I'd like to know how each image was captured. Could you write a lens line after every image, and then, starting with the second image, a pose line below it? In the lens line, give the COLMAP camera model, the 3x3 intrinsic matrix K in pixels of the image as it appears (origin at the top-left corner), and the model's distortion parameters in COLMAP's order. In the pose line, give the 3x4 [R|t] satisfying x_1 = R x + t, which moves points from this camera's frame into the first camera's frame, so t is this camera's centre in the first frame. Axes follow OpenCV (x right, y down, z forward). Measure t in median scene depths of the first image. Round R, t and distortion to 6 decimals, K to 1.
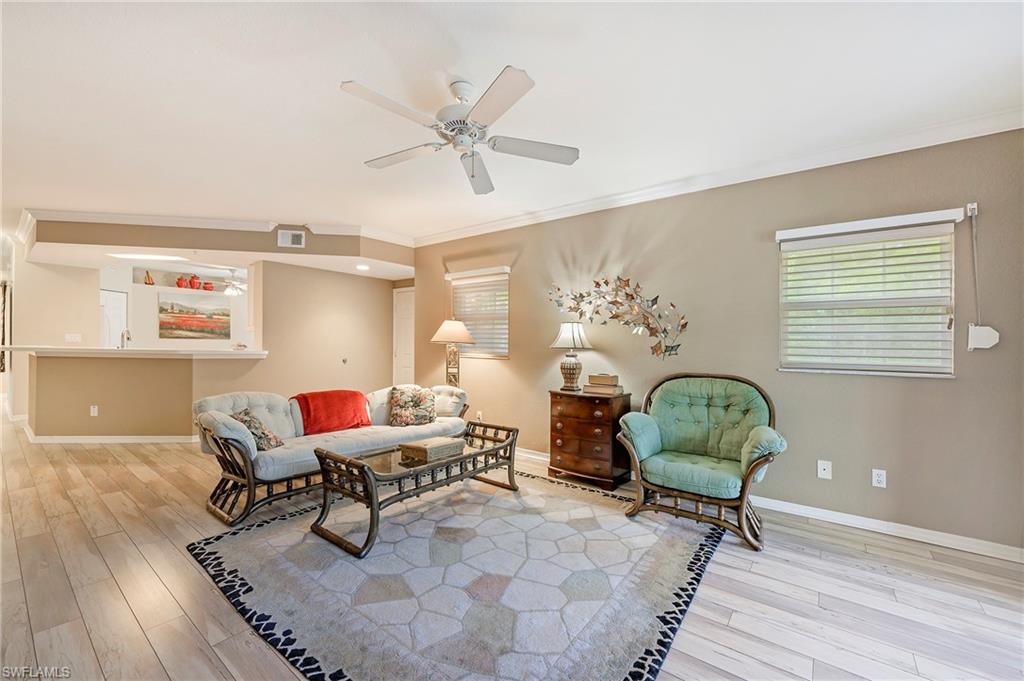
lens RADIAL K [[409.4, 0, 516.7], [0, 409.4, 342.1], [0, 0, 1]] dist [-0.013667, -0.000191]
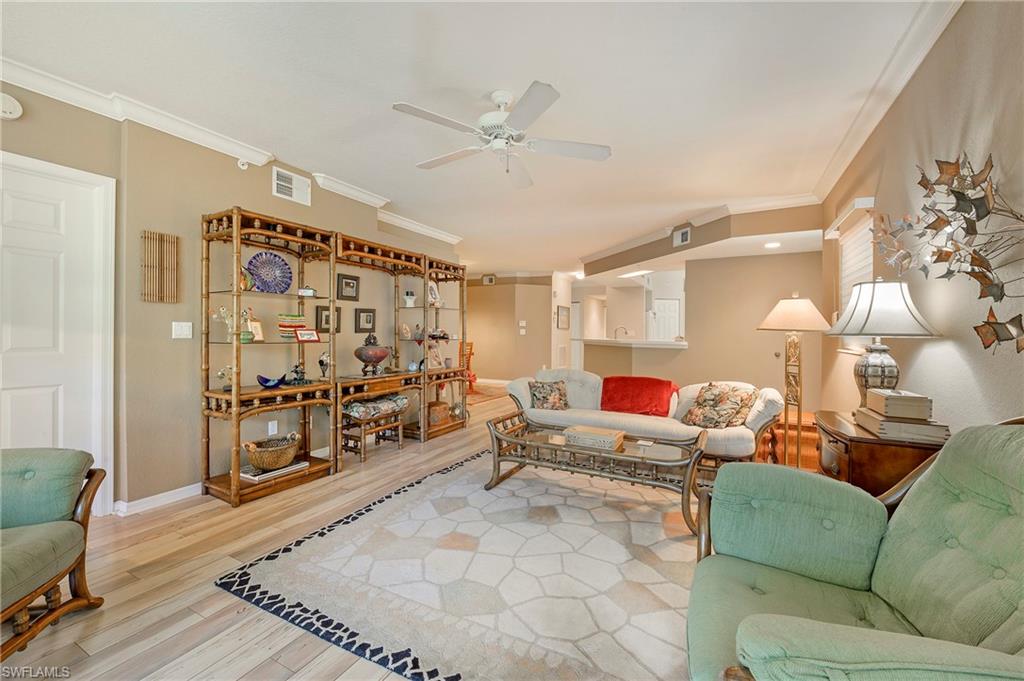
lens RADIAL K [[409.4, 0, 516.5], [0, 409.4, 336.8], [0, 0, 1]] dist [-0.013667, -0.000191]
pose [[0.176340, -0.008137, -0.984296, 1.054845], [0.001851, 0.999967, -0.007934, 0.040657], [0.984328, -0.000423, 0.176349, 0.939441]]
